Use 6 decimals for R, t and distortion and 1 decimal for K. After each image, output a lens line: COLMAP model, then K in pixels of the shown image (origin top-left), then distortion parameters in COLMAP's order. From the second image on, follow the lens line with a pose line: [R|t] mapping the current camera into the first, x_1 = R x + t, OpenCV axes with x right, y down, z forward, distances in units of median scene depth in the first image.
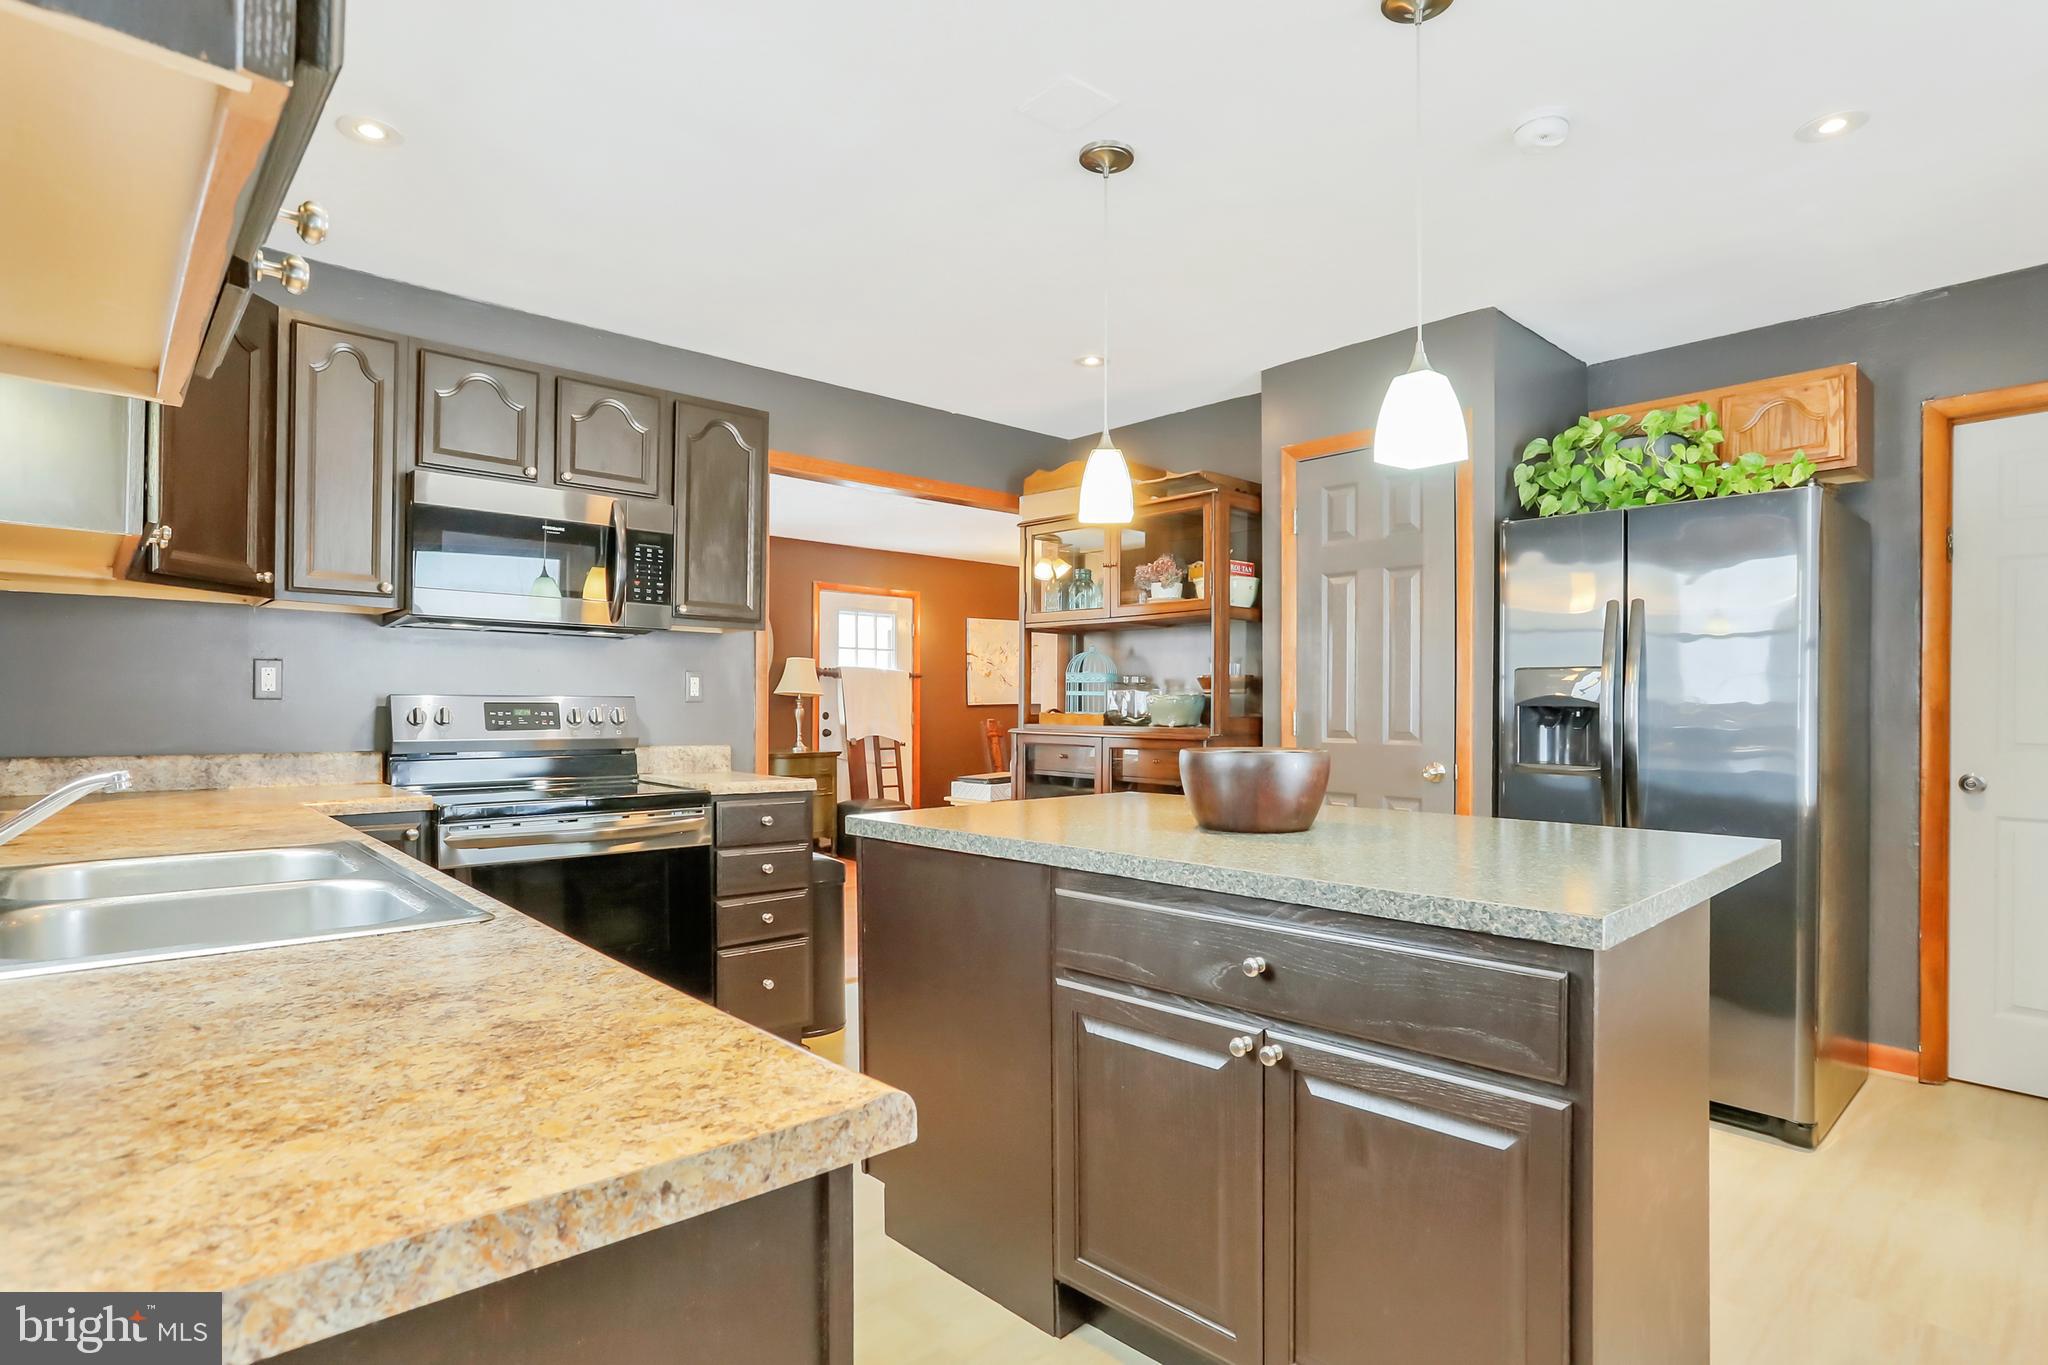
lens RADIAL K [[1120.6, 0, 1021.9], [0, 1120.6, 708.9], [0, 0, 1]] dist [-0.023467, 0.000147]
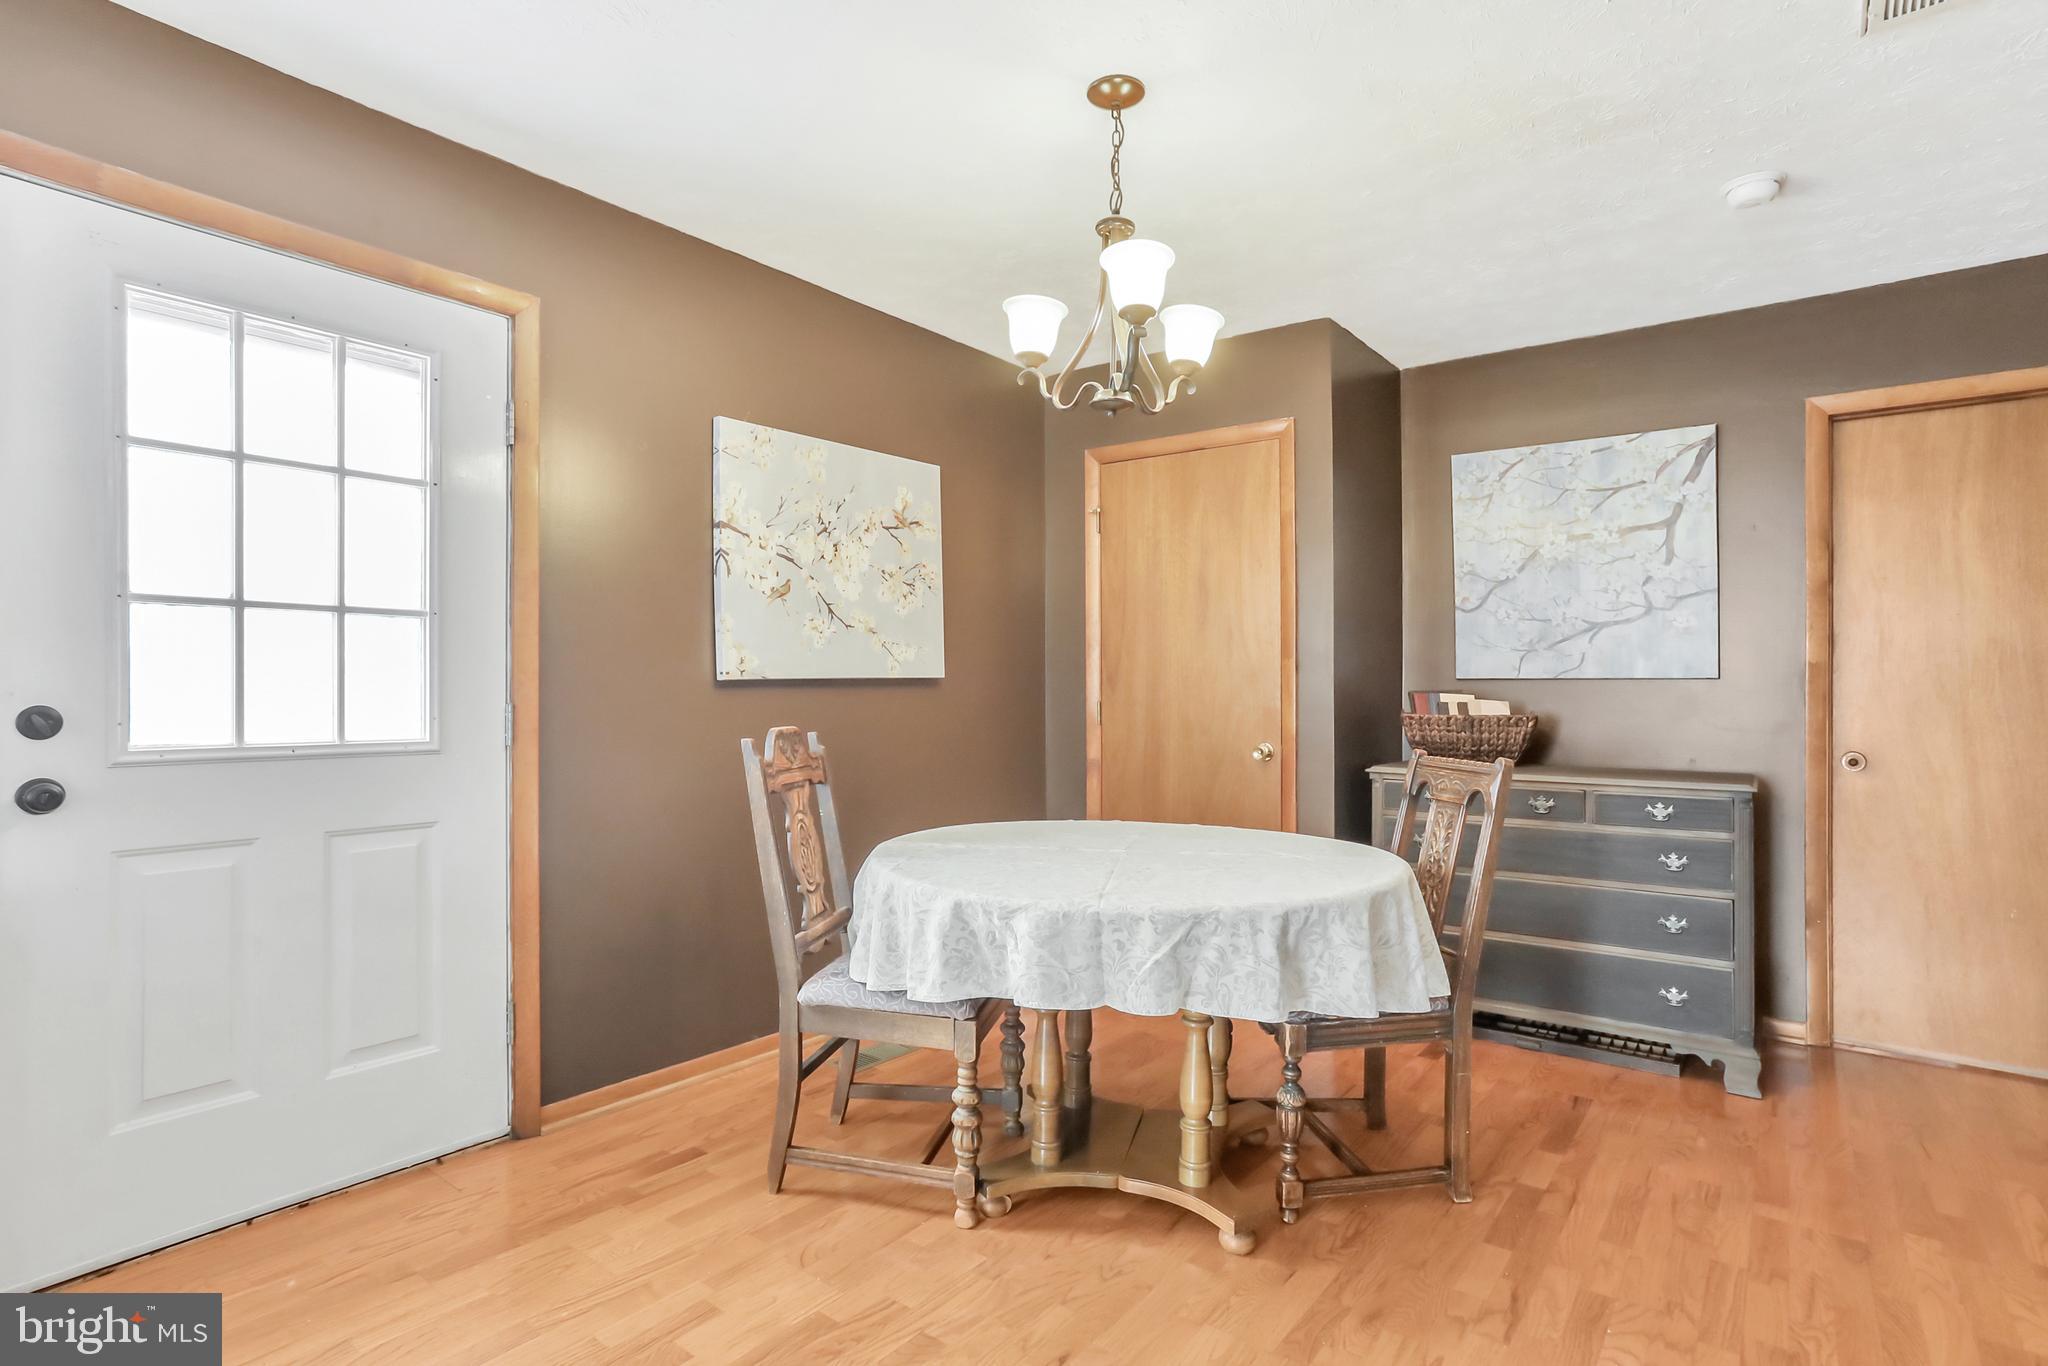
lens RADIAL K [[1066.5, 0, 1076.7], [0, 1066.5, 698.8], [0, 0, 1]] dist [-0.048543, 0.028674]
pose [[0.980125, -0.007839, 0.198226, -0.010779], [0.006720, 0.999957, 0.006321, 0.001752], [-0.198267, -0.004863, 0.980136, 1.130881]]
